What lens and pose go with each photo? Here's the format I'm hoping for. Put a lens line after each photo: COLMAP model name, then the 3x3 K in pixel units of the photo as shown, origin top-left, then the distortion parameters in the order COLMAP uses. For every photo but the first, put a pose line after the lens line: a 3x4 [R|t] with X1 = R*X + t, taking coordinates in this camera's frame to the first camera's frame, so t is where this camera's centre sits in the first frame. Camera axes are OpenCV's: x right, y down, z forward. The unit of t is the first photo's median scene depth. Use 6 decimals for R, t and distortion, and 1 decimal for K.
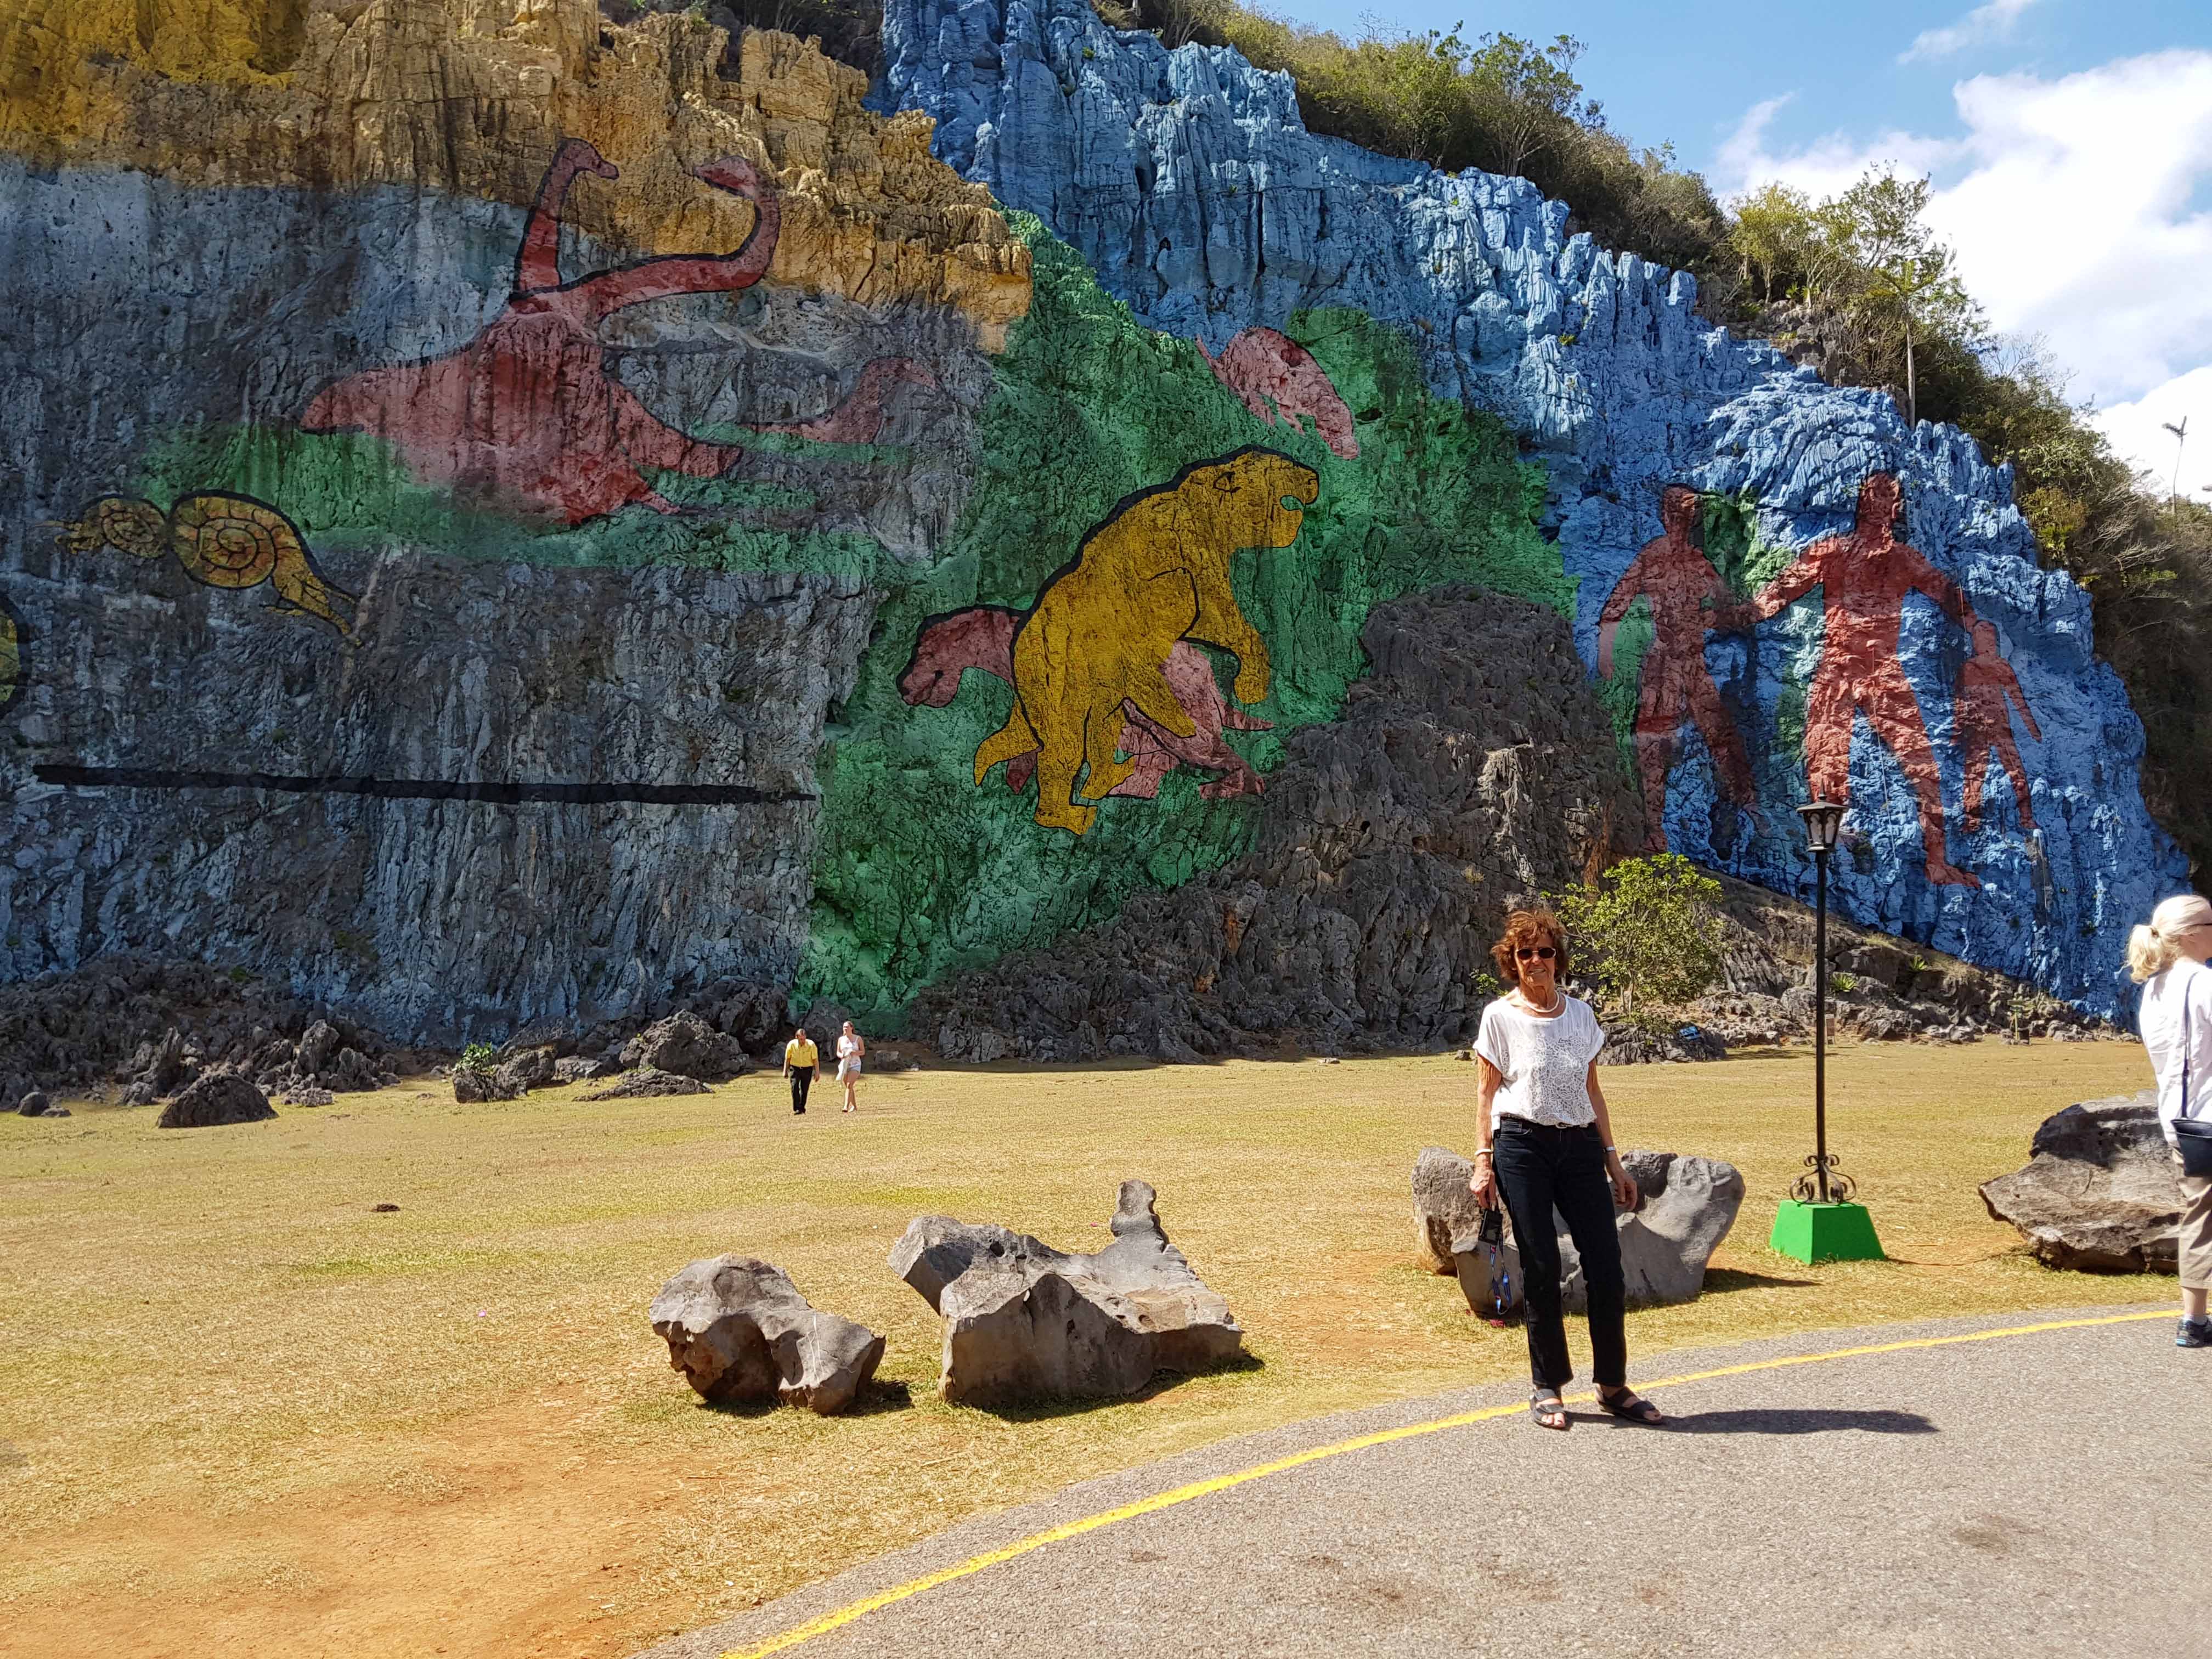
lens RADIAL K [[1659.2, 0, 1114.6], [0, 1659.2, 866.8], [0, 0, 1]] dist [0.216514, -0.402765]
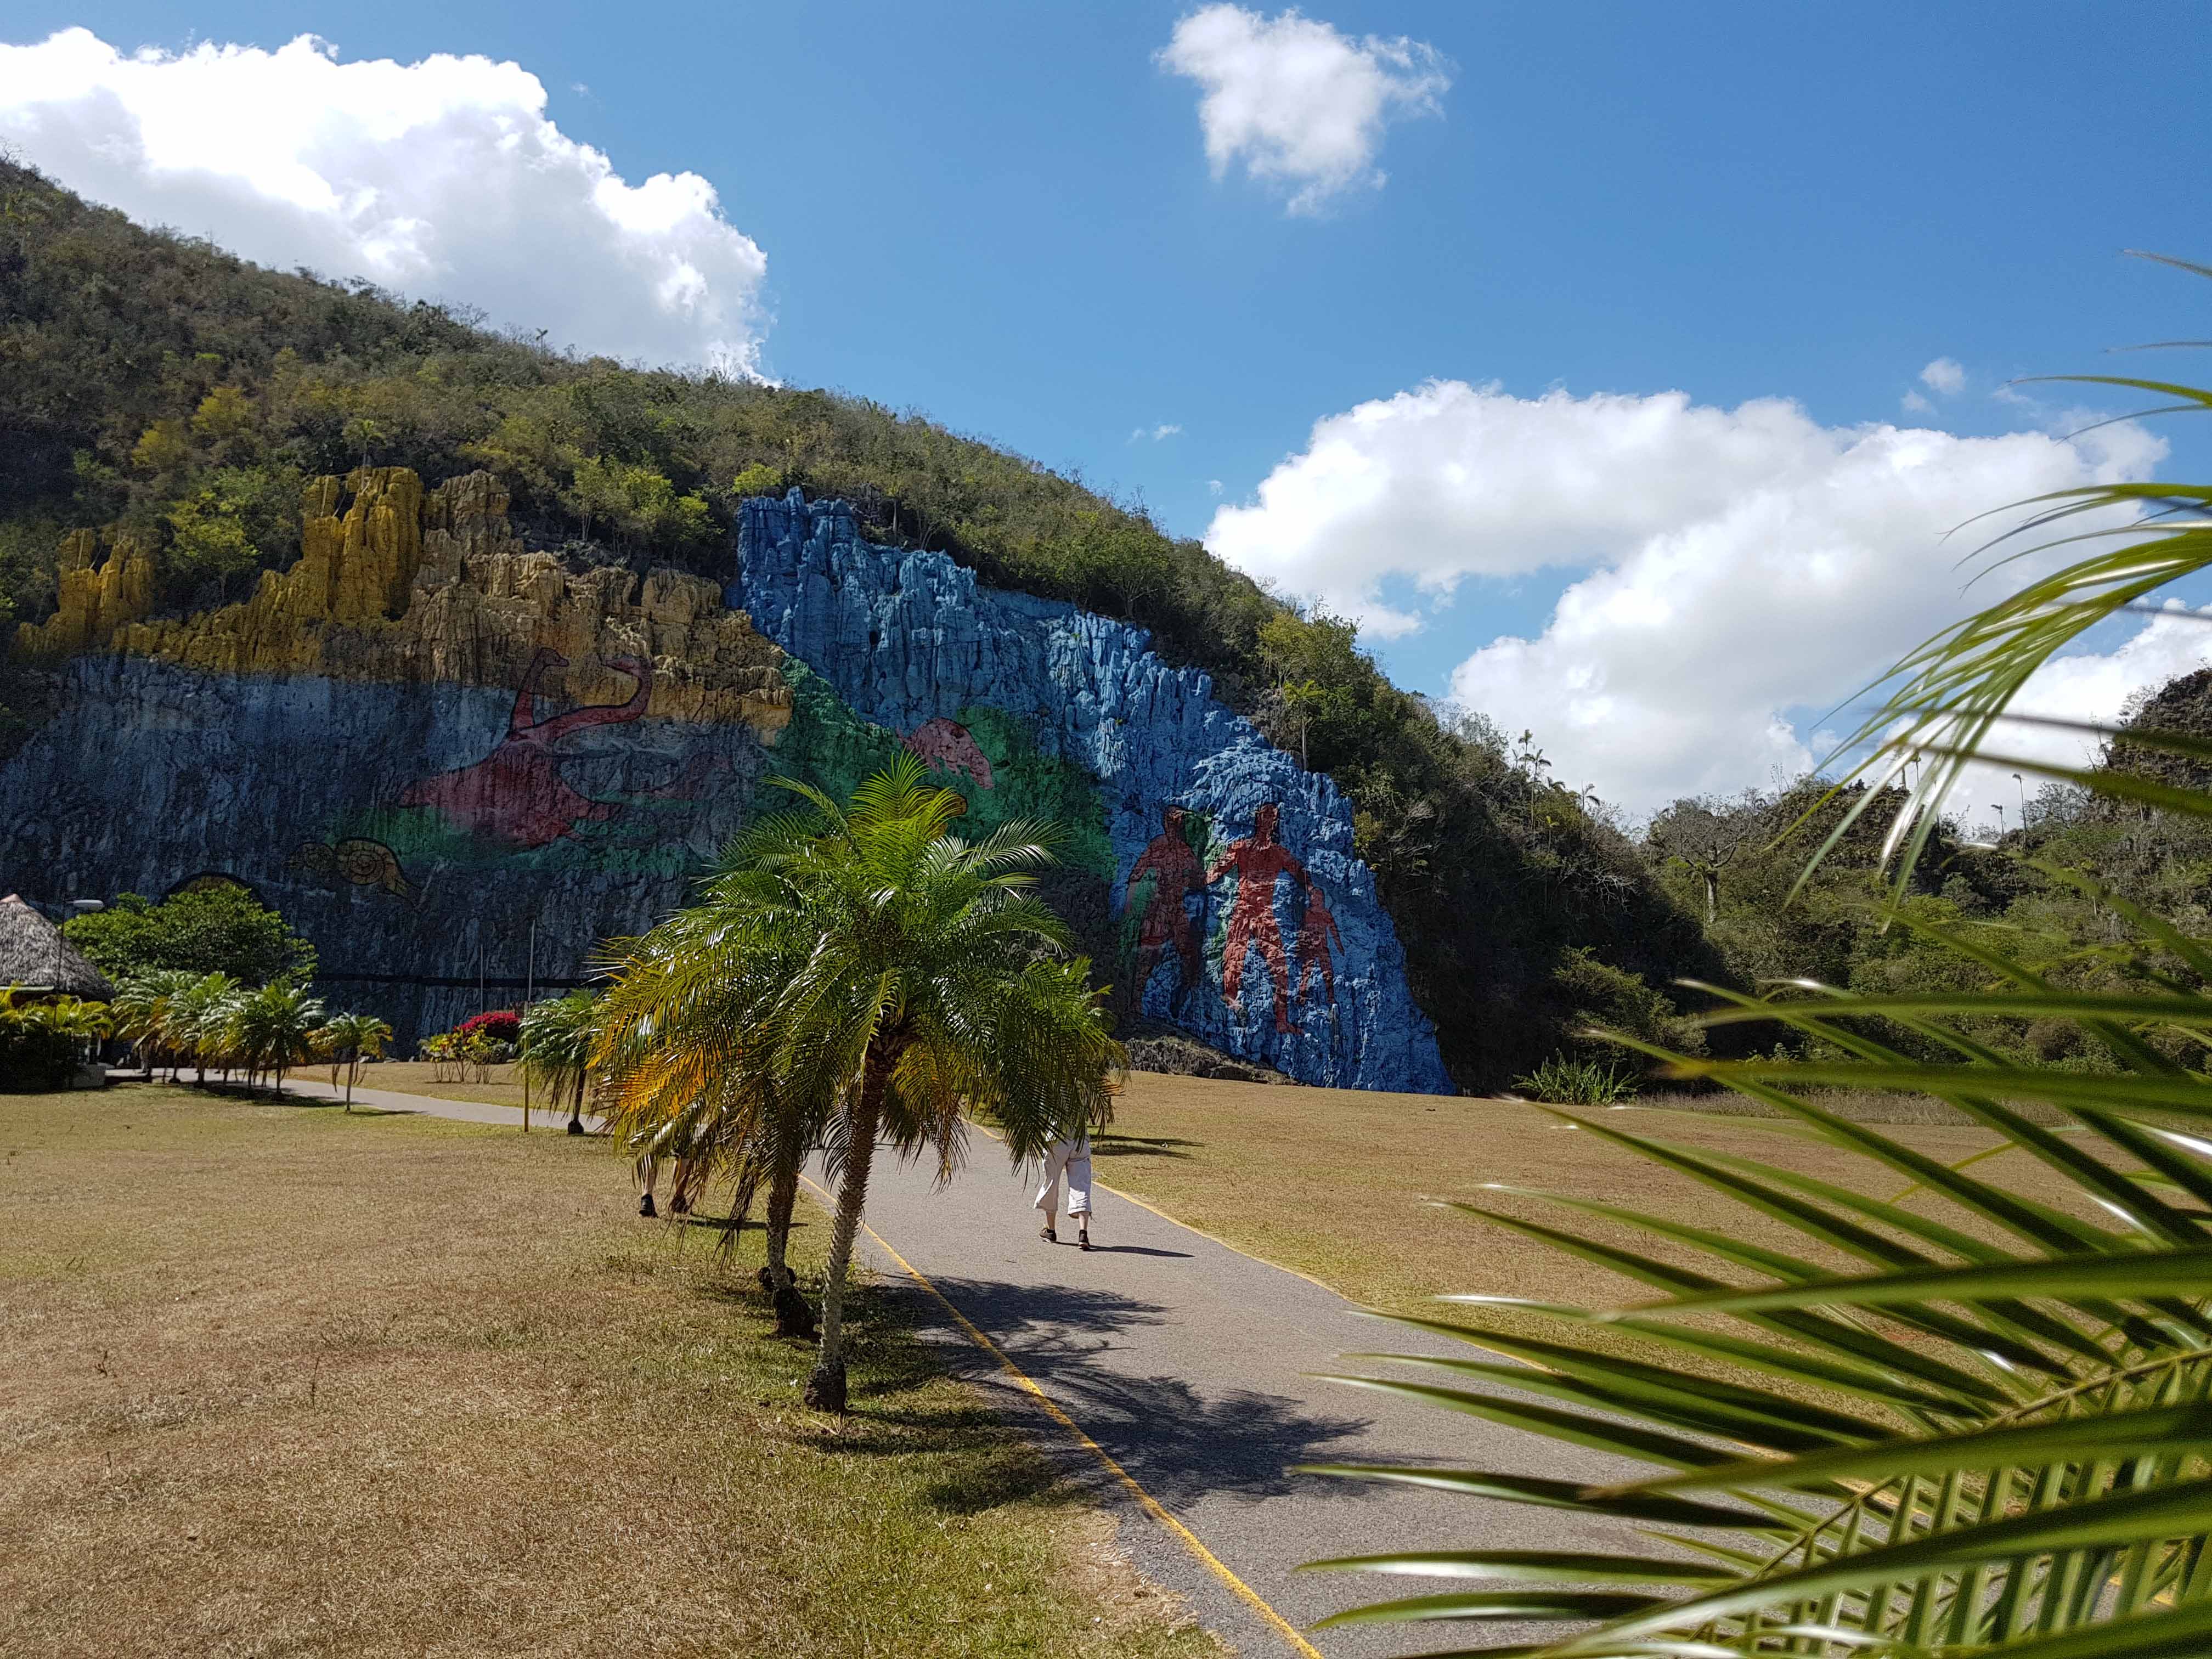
lens RADIAL K [[1659.2, 0, 1114.6], [0, 1659.2, 866.8], [0, 0, 1]] dist [0.216514, -0.402765]
pose [[0.997767, 0.005959, -0.066529, 0.437543], [-0.011642, 0.996282, -0.085365, -0.013430], [0.065773, 0.085948, 0.994126, -0.820404]]
